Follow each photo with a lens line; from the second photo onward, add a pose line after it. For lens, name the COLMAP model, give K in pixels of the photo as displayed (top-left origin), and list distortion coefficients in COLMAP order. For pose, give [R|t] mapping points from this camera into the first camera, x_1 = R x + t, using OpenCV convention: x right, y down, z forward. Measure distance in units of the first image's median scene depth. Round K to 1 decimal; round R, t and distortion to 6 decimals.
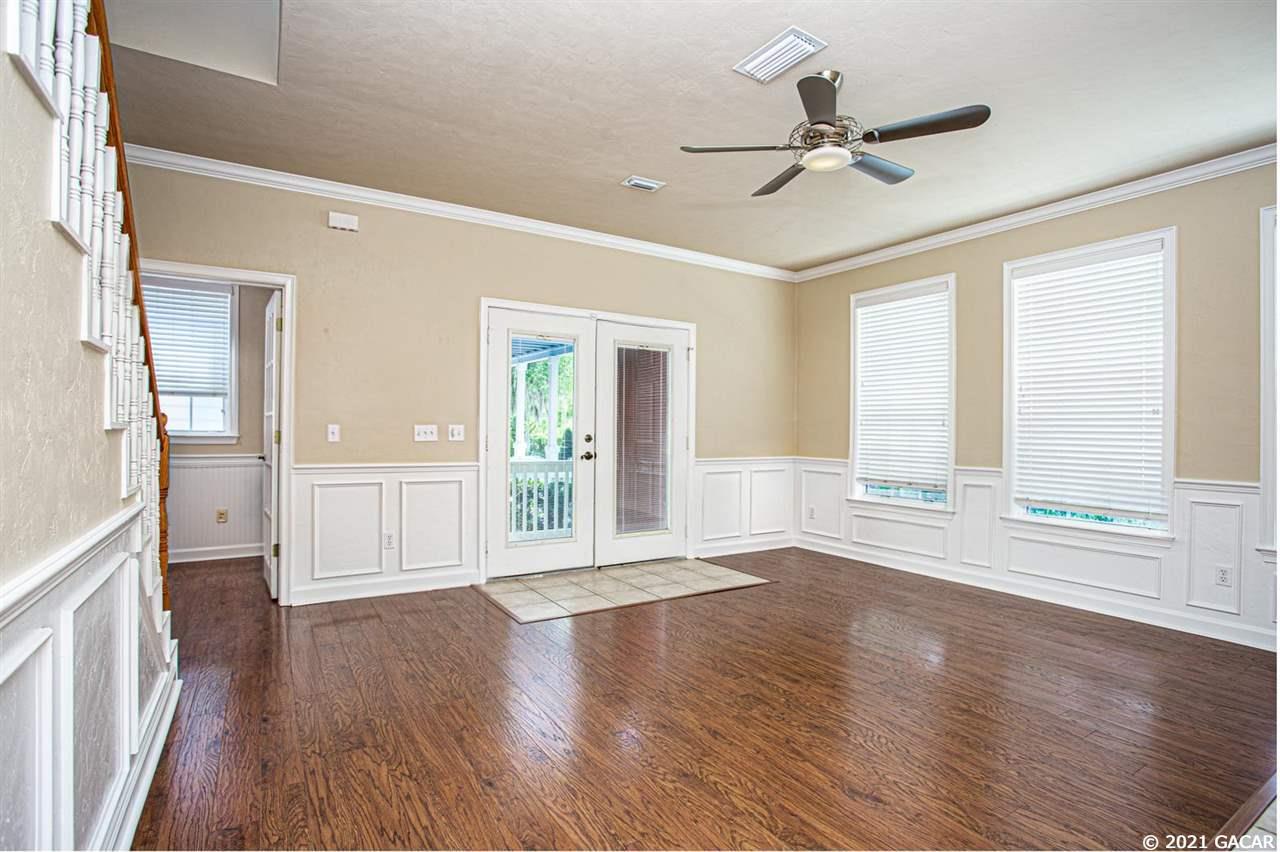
lens RADIAL K [[617.8, 0, 631.6], [0, 617.8, 420.2], [0, 0, 1]] dist [-0.044372, 0.003011]
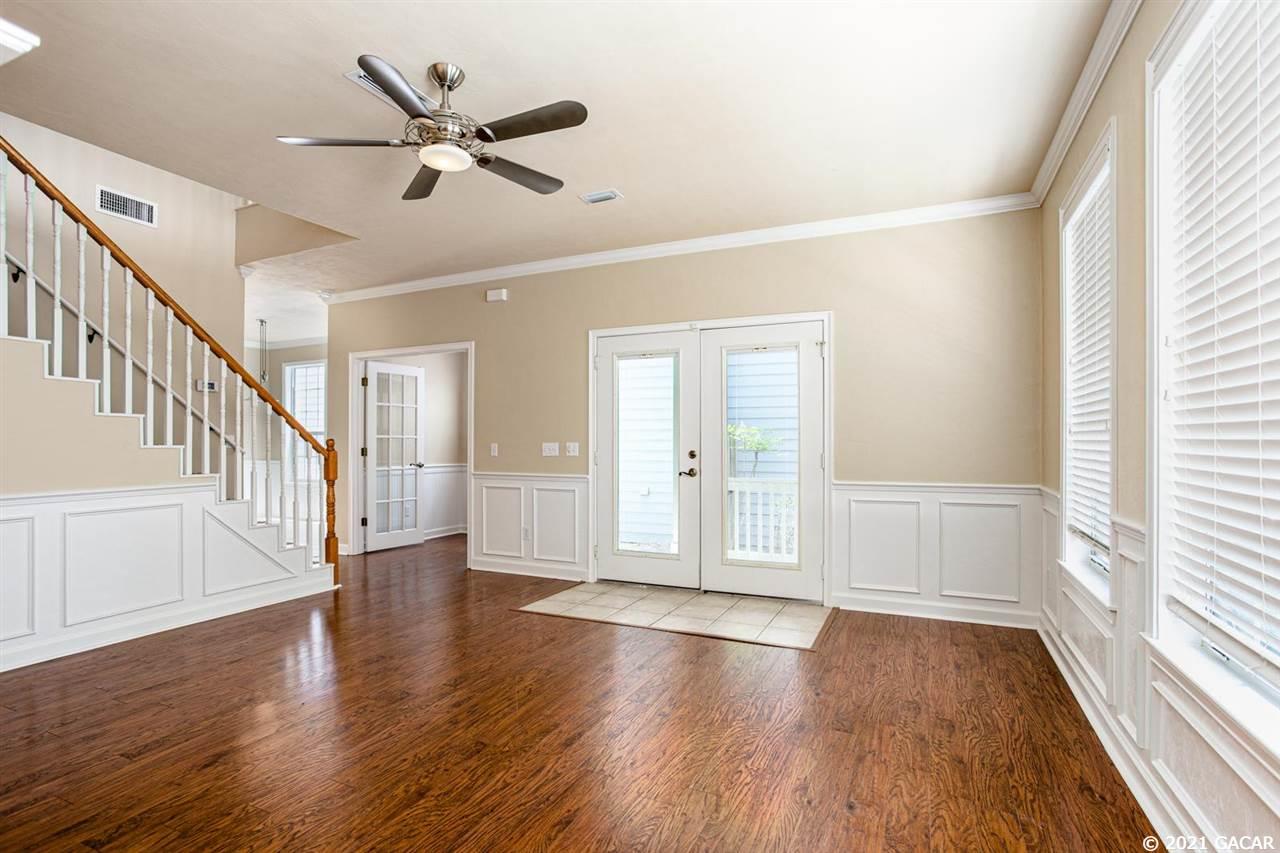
lens RADIAL K [[617.8, 0, 645.7], [0, 617.8, 437.5], [0, 0, 1]] dist [-0.044372, 0.003011]
pose [[0.560588, -0.024297, -0.827738, 0.942210], [0.015259, 0.999703, -0.019010, 0.027461], [0.827954, -0.001974, 0.560793, 0.552104]]
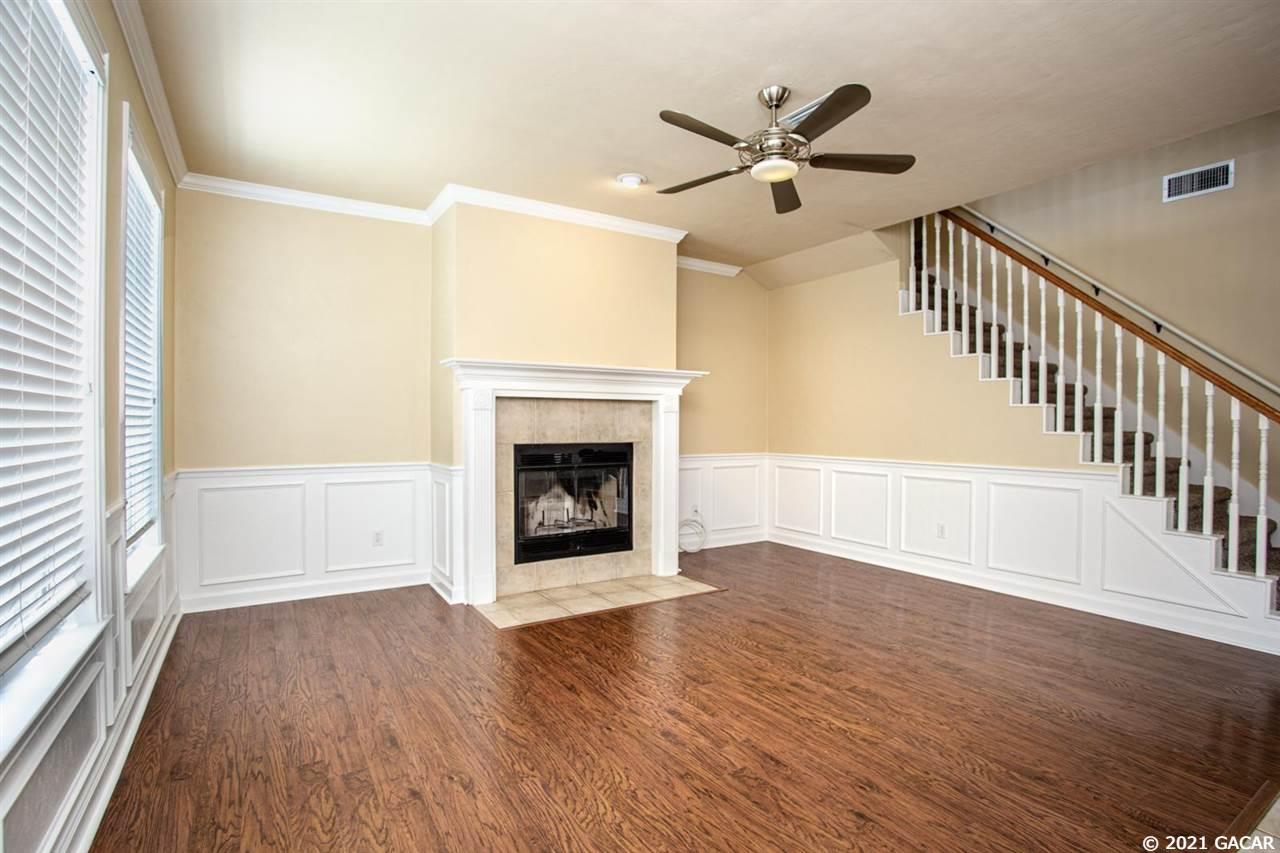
lens RADIAL K [[617.8, 0, 643.9], [0, 617.8, 423.5], [0, 0, 1]] dist [-0.044372, 0.003011]
pose [[-0.999528, -0.018830, -0.024276, 0.418812], [-0.018870, 0.999821, 0.001403, 0.007172], [0.024245, 0.001861, -0.999704, 1.527608]]
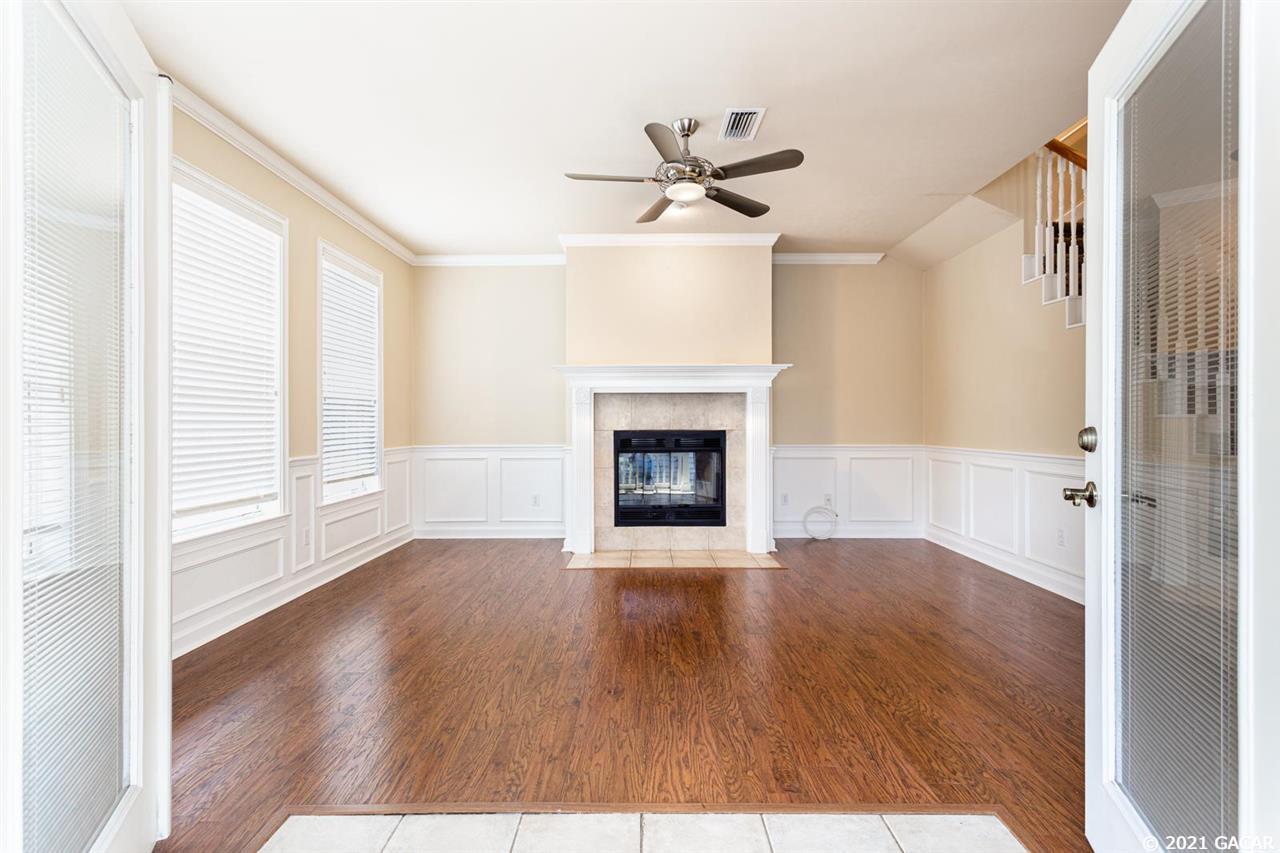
lens RADIAL K [[617.8, 0, 665.7], [0, 617.8, 418.6], [0, 0, 1]] dist [-0.044372, 0.003011]
pose [[-0.865972, -0.012130, 0.499945, -0.192504], [-0.013224, 0.999912, 0.001354, 0.021679], [-0.499918, -0.005439, -0.866056, 1.557137]]
